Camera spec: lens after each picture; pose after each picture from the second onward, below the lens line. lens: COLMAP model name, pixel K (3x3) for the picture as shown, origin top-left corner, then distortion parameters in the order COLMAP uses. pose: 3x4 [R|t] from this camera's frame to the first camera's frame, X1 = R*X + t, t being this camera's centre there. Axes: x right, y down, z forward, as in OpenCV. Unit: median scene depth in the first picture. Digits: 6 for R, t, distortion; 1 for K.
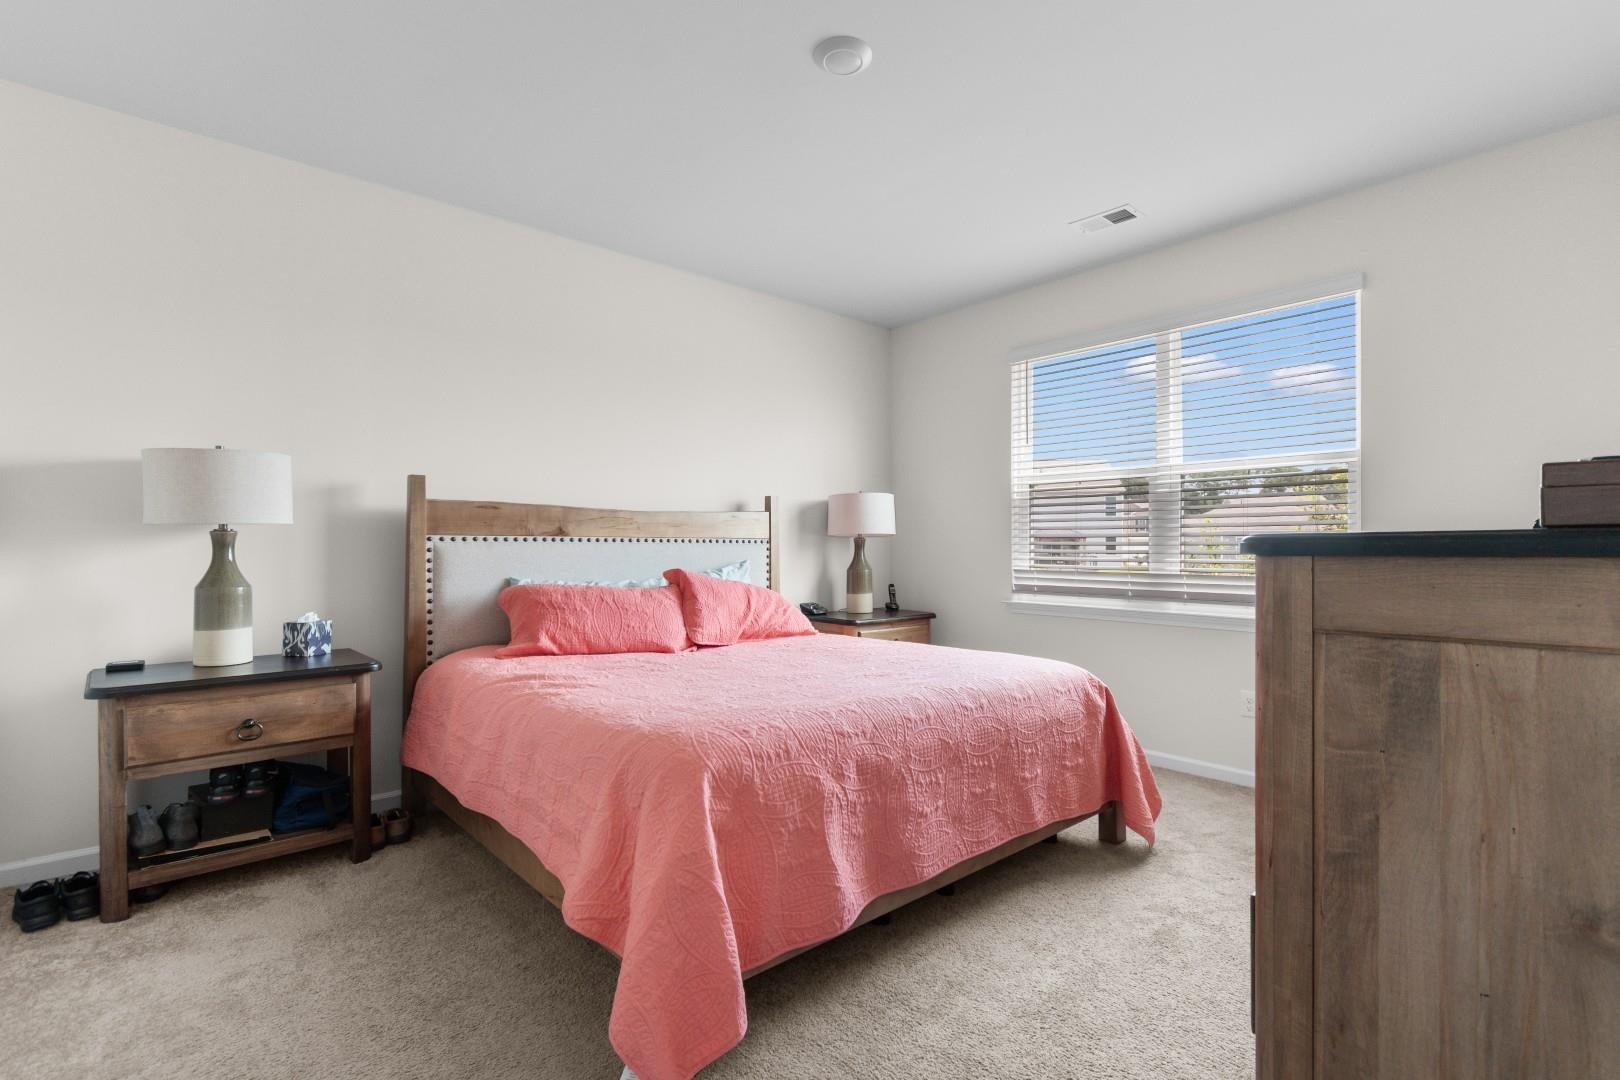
lens RADIAL K [[753.6, 0, 807.9], [0, 753.6, 544.0], [0, 0, 1]] dist [0.001956, -0.001424]
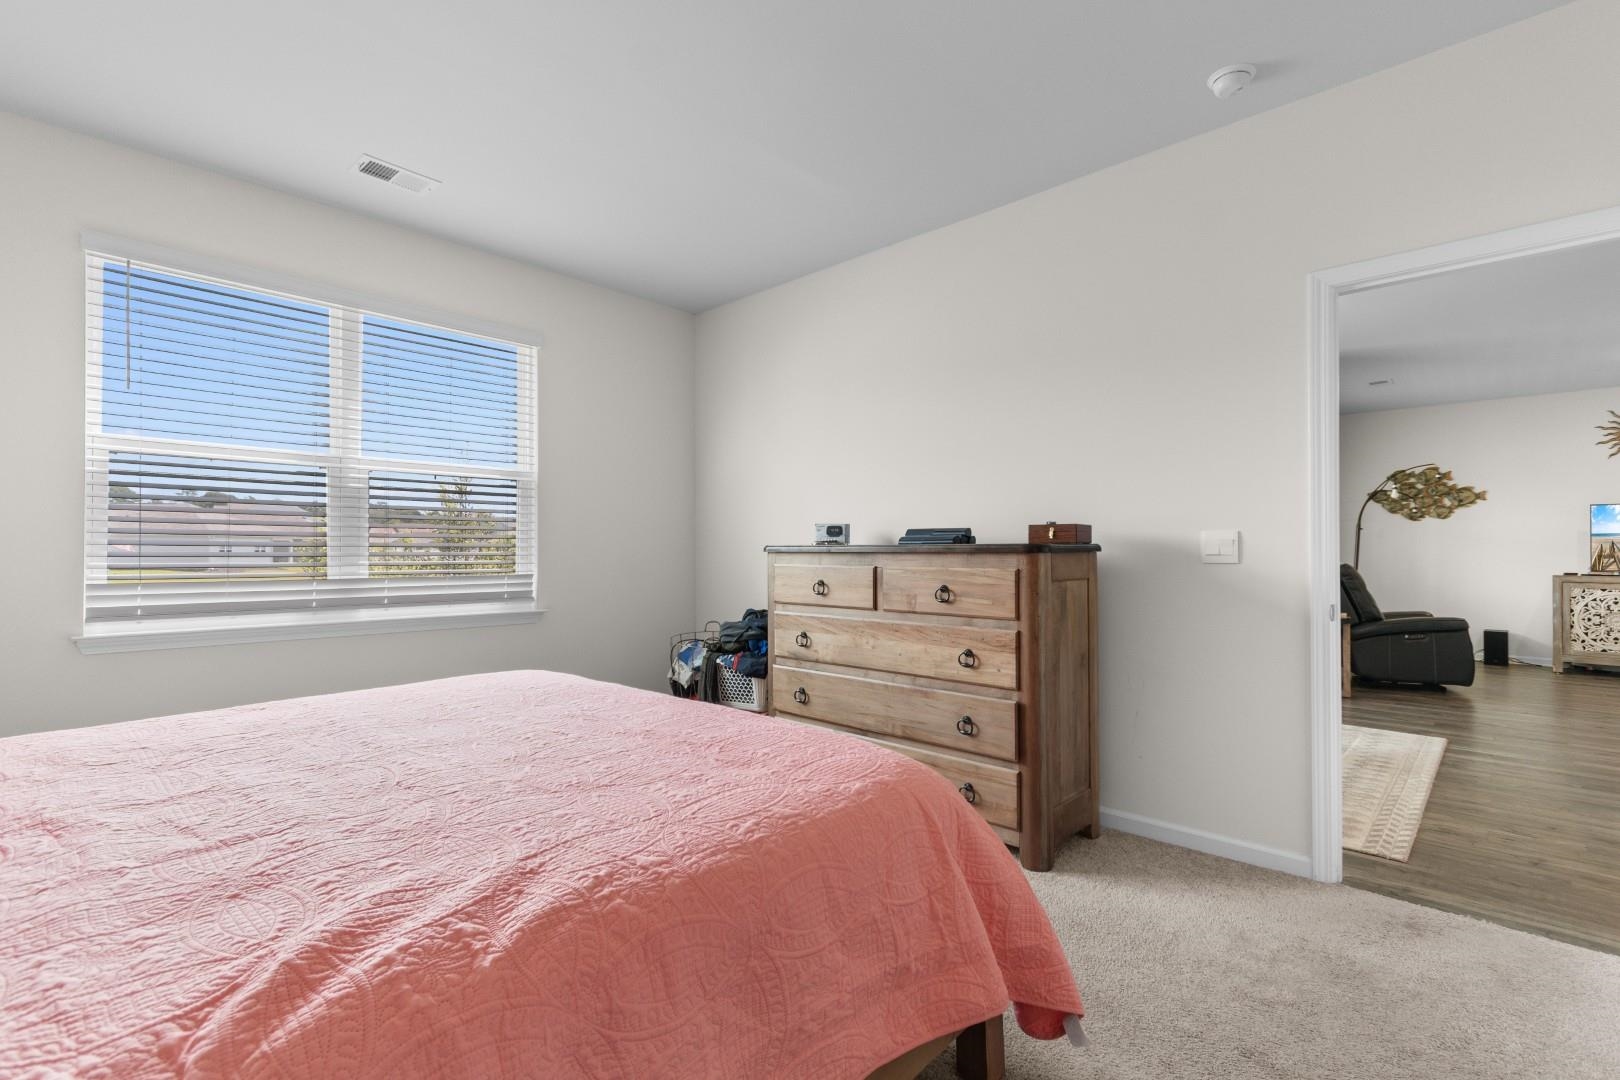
lens RADIAL K [[727.7, 0, 841.9], [0, 727.7, 543.7], [0, 0, 1]] dist [0.001516, -0.000598]
pose [[-0.096887, 0.005183, 0.995282, -0.437176], [-0.007001, 0.999958, -0.005889, -0.000631], [-0.995271, -0.007539, -0.096847, 0.500100]]
